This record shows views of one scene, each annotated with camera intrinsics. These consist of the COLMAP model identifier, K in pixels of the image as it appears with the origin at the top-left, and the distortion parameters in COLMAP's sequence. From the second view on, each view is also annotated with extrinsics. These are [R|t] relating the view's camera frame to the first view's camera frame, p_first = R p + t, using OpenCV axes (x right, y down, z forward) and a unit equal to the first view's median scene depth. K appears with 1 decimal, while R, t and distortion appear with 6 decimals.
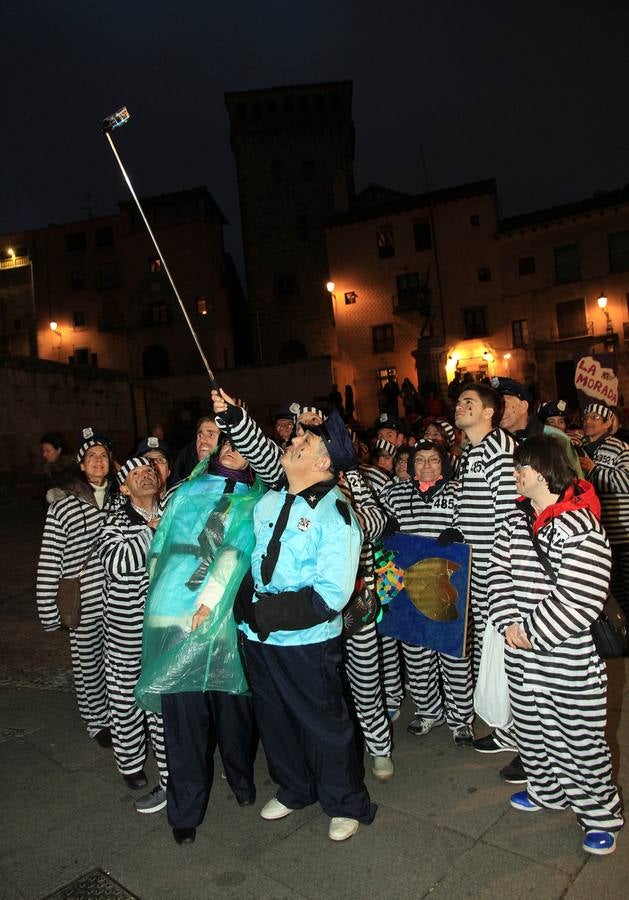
lens RADIAL K [[654.7, 0, 309.1], [0, 654.7, 443.9], [0, 0, 1]] dist [-0.094901, -0.001250]
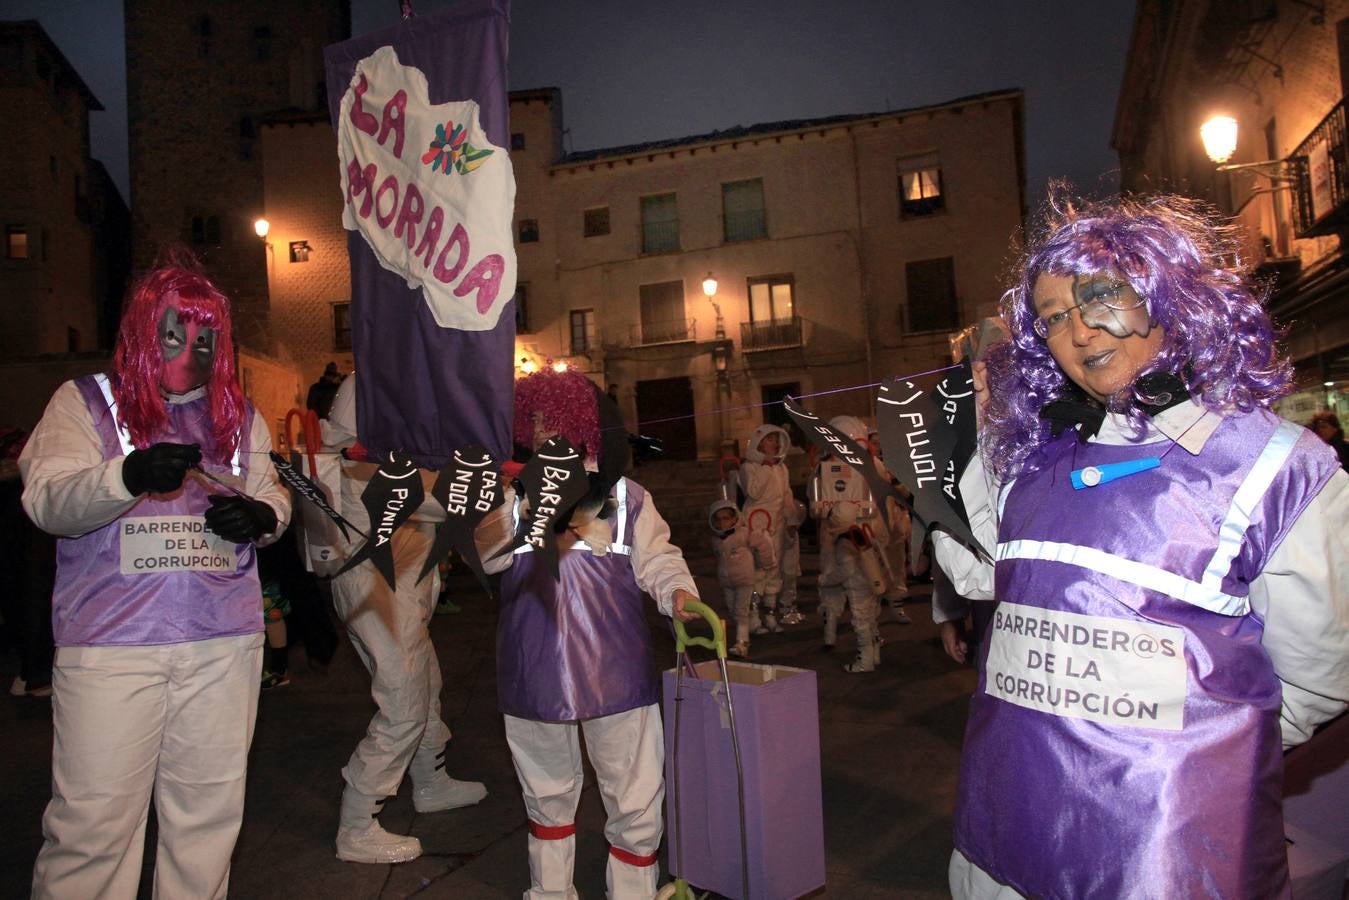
lens RADIAL K [[927.2, 0, 675.6], [0, 927.2, 446.1], [0, 0, 1]] dist [-0.077731, 0.027616]
pose [[0.930397, 0.040942, 0.364260, 0.091219], [-0.015496, 0.997247, -0.072508, -0.002084], [-0.366226, 0.061817, 0.928470, 0.159415]]
